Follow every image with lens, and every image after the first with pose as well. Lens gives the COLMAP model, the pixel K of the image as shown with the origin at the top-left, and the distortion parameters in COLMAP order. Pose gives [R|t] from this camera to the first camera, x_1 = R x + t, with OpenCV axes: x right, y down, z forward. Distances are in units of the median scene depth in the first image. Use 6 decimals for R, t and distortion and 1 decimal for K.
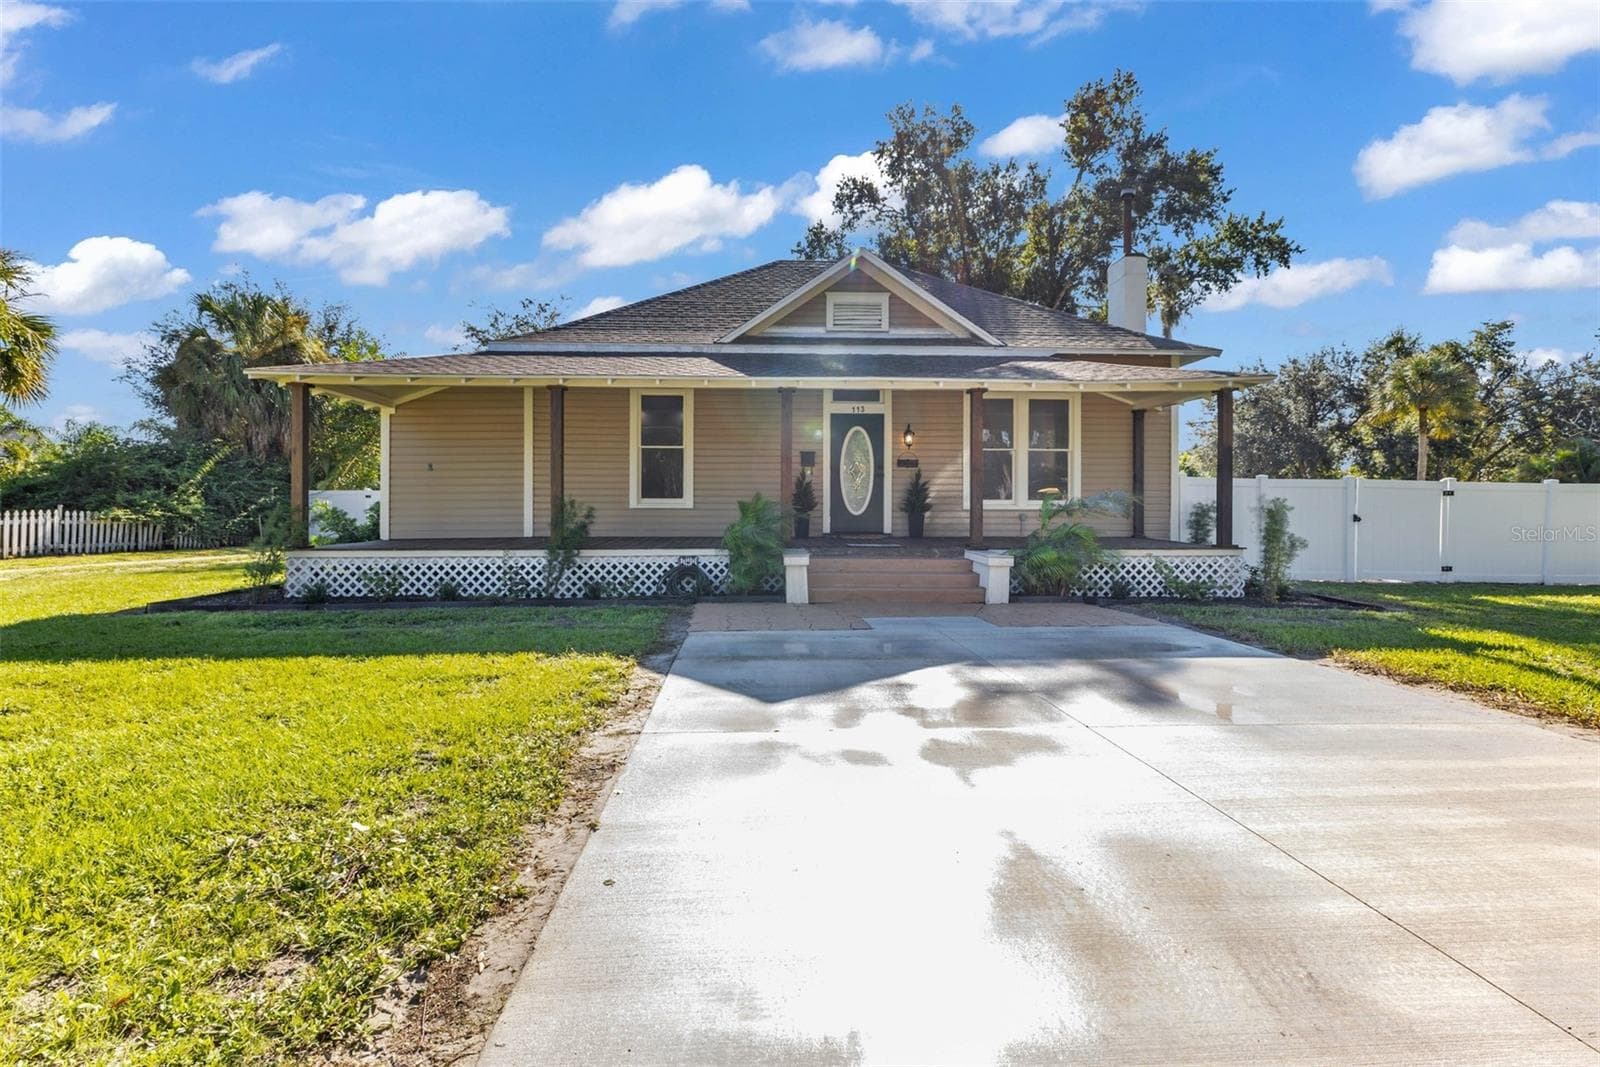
lens RADIAL K [[677.2, 0, 796.9], [0, 677.2, 518.6], [0, 0, 1]] dist [-0.011178, 0.000396]
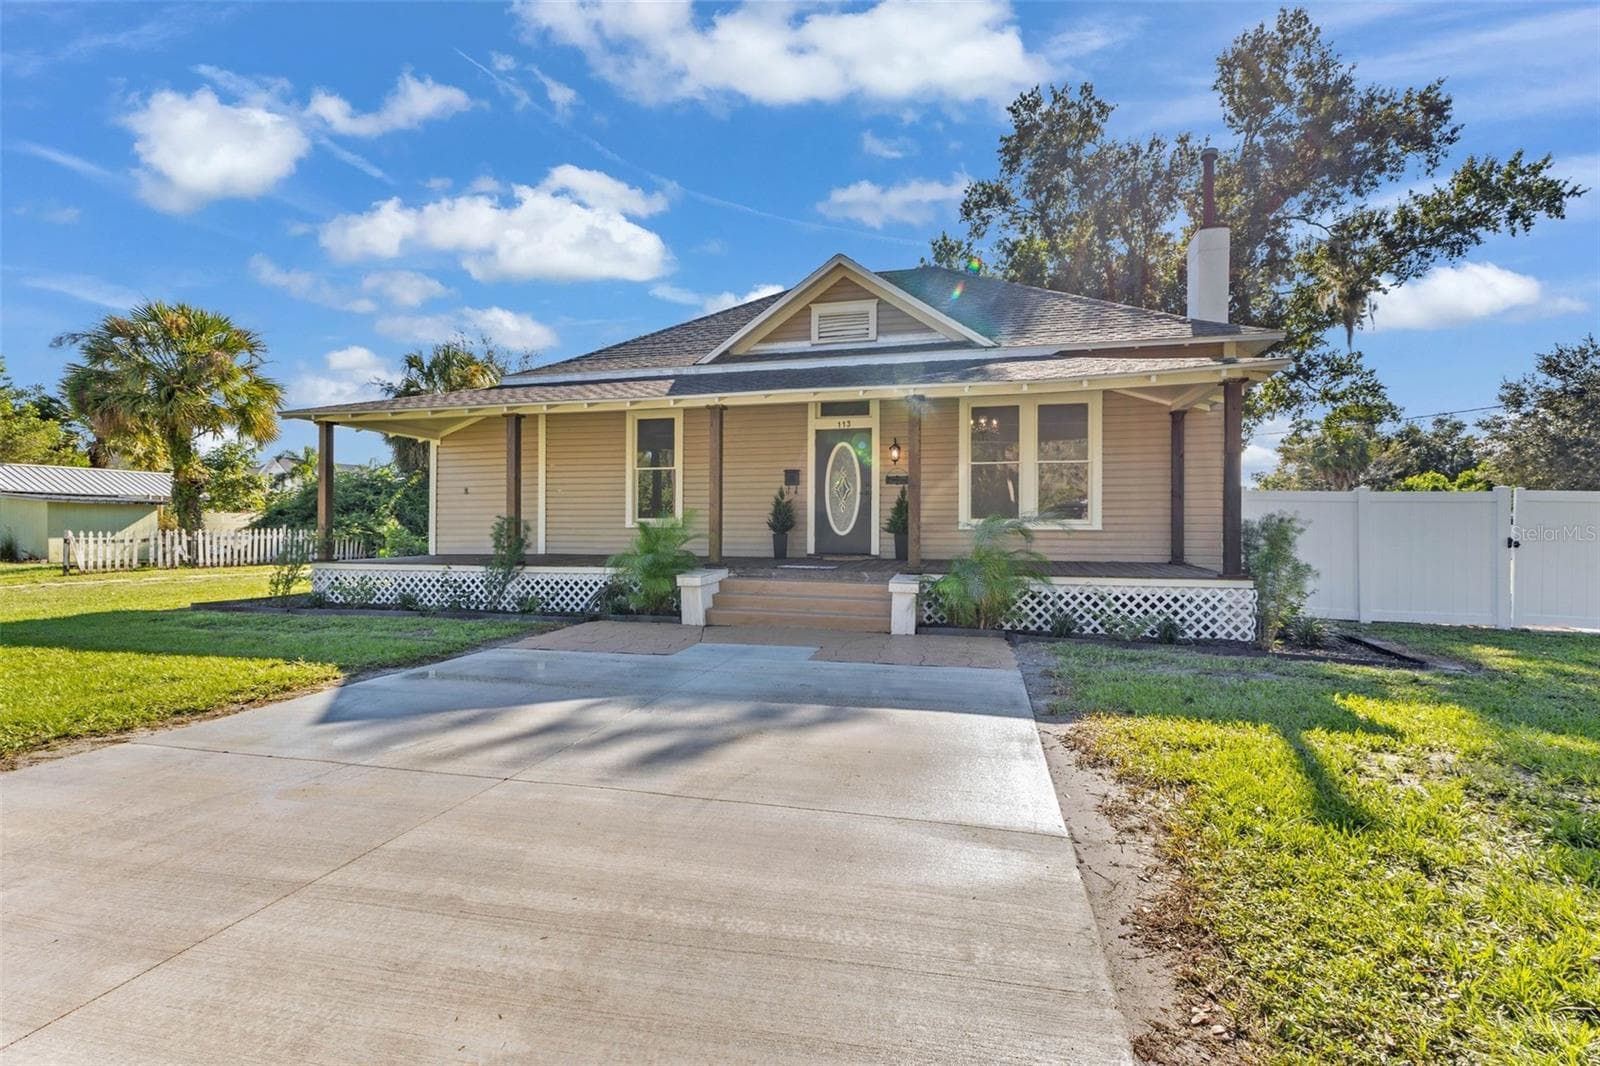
lens RADIAL K [[677.2, 0, 814.5], [0, 677.2, 526.0], [0, 0, 1]] dist [-0.011178, 0.000396]
pose [[0.959589, -0.000041, -0.281405, 0.319944], [-0.005716, 0.999791, -0.019638, 0.000462], [0.281347, 0.020453, 0.959388, 0.081667]]
